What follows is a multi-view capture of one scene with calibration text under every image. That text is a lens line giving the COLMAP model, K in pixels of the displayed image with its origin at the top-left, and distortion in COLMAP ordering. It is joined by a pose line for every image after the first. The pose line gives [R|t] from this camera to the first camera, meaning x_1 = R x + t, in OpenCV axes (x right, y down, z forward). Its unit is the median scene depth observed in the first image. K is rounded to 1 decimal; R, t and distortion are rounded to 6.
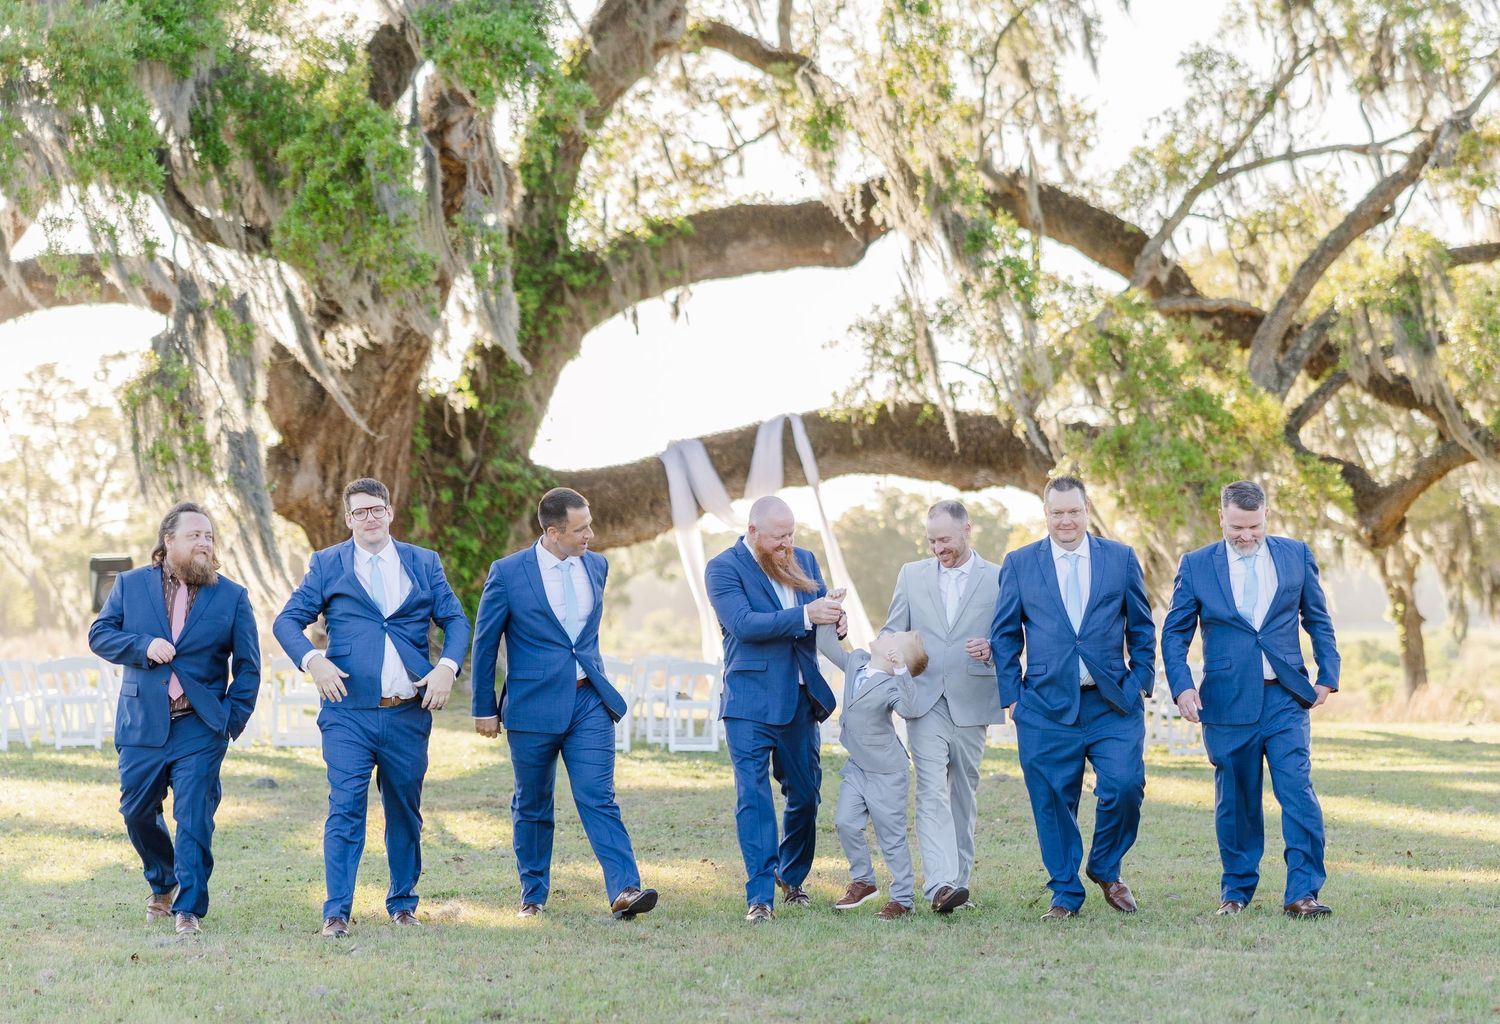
lens RADIAL K [[3651.6, 0, 873.2], [0, 3651.6, 514.1], [0, 0, 1]] dist [-0.040162, 0.041633]
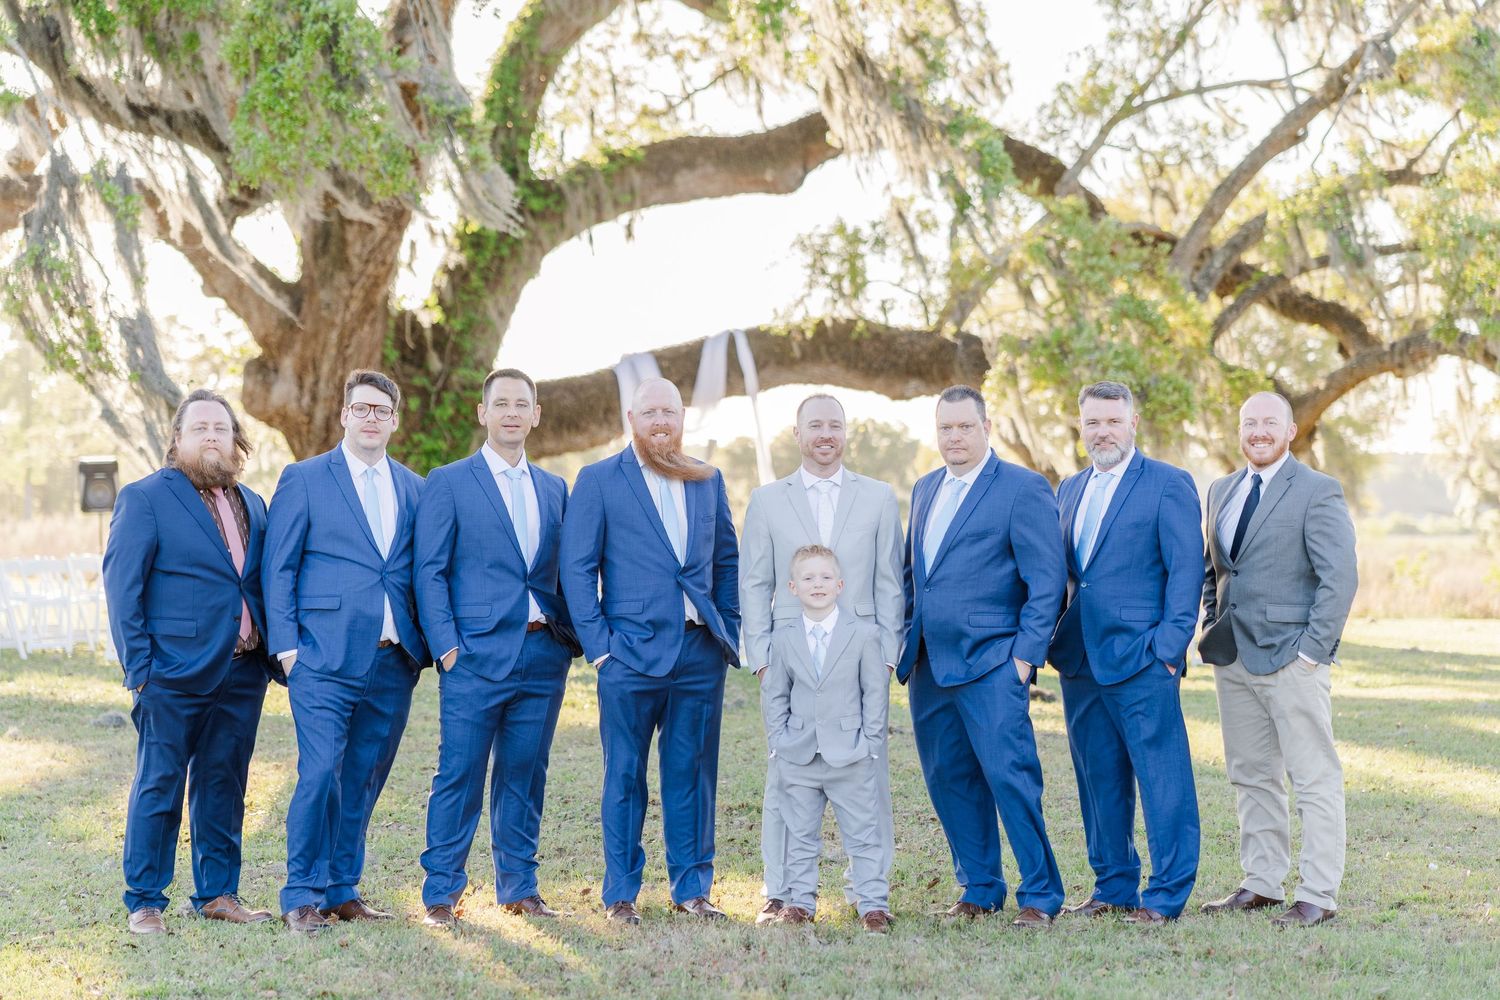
lens RADIAL K [[2668.1, 0, 748.4], [0, 2668.1, 496.7], [0, 0, 1]] dist [-0.099184, -0.011405]
pose [[0.999758, 0.003150, -0.021768, -0.001176], [-0.002634, 0.999716, 0.023693, 0.003404], [0.021836, -0.023630, 0.999482, 0.212507]]
